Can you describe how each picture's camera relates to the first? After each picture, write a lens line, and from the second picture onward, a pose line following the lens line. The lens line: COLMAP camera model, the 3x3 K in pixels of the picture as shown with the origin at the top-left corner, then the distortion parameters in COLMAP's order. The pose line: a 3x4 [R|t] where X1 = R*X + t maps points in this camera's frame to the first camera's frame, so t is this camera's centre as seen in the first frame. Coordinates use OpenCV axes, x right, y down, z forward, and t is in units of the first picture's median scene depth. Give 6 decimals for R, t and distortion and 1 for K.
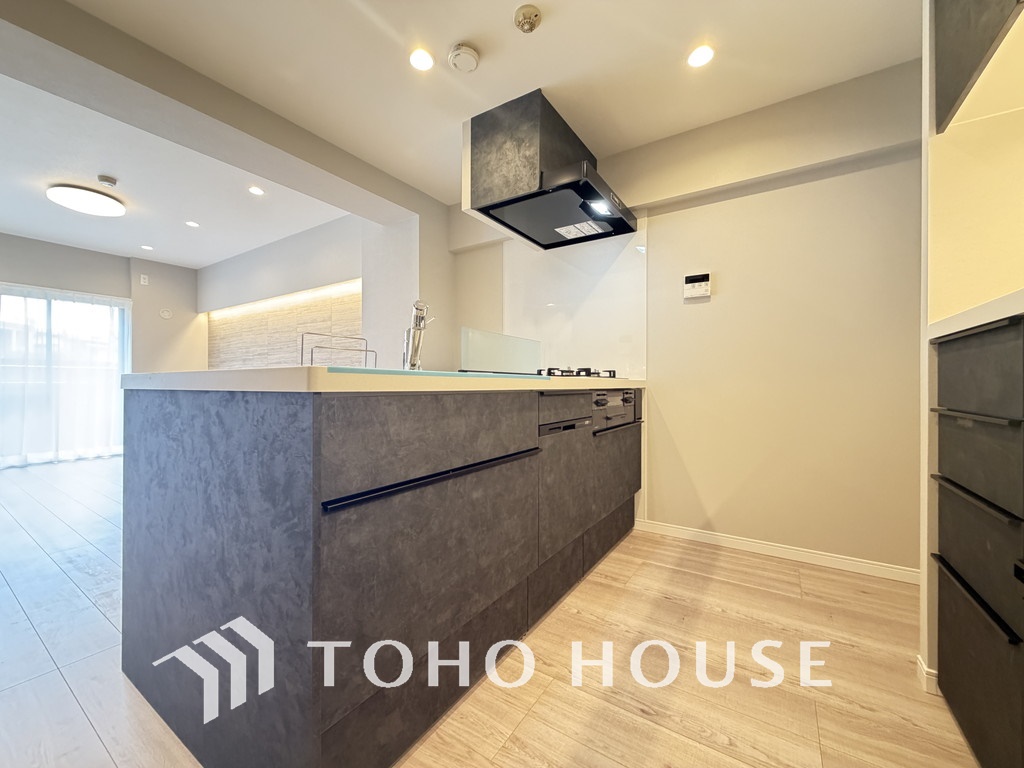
lens RADIAL K [[408.8, 0, 508.1], [0, 408.8, 384.4], [0, 0, 1]] dist [-0.000323, -0.000762]
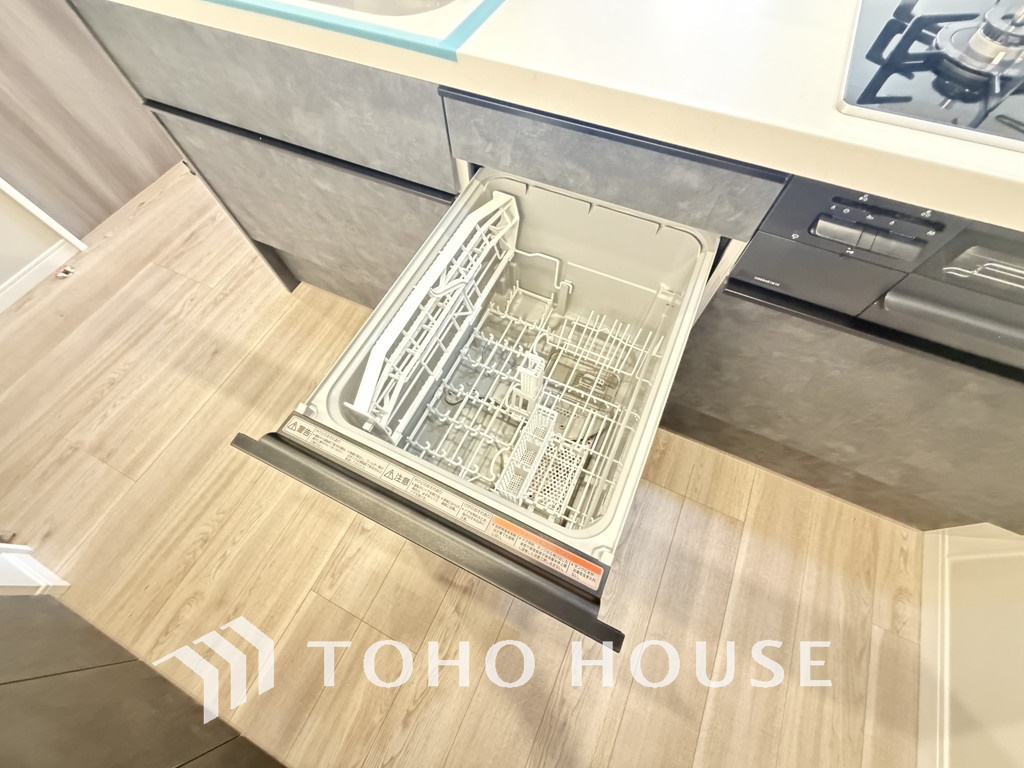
lens RADIAL K [[408.8, 0, 508.1], [0, 408.8, 384.4], [0, 0, 1]] dist [-0.000323, -0.000762]
pose [[0.134580, 0.881935, -0.451751, 0.604724], [0.024869, 0.452749, 0.891291, -0.234227], [0.990591, -0.131184, 0.038998, 1.121974]]
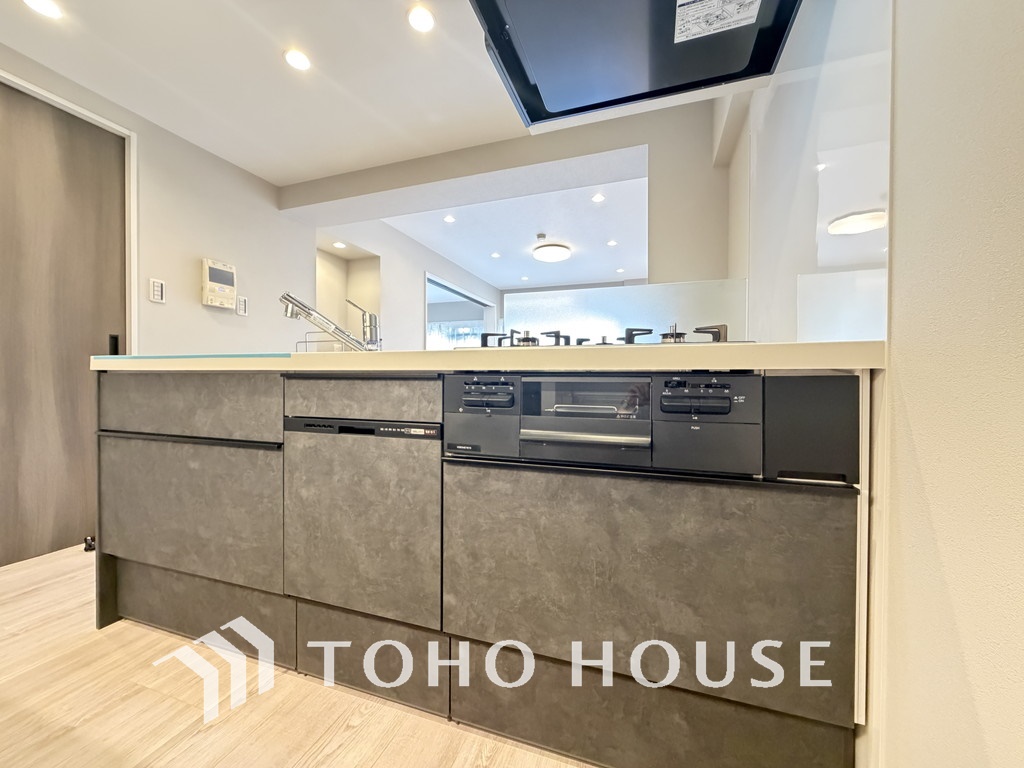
lens RADIAL K [[408.8, 0, 508.1], [0, 408.8, 384.4], [0, 0, 1]] dist [-0.000323, -0.000762]
pose [[0.243540, 0.007281, -0.969864, 1.050163], [-0.006684, 0.999961, 0.005829, 0.034554], [0.969868, 0.005063, 0.243579, 1.360564]]
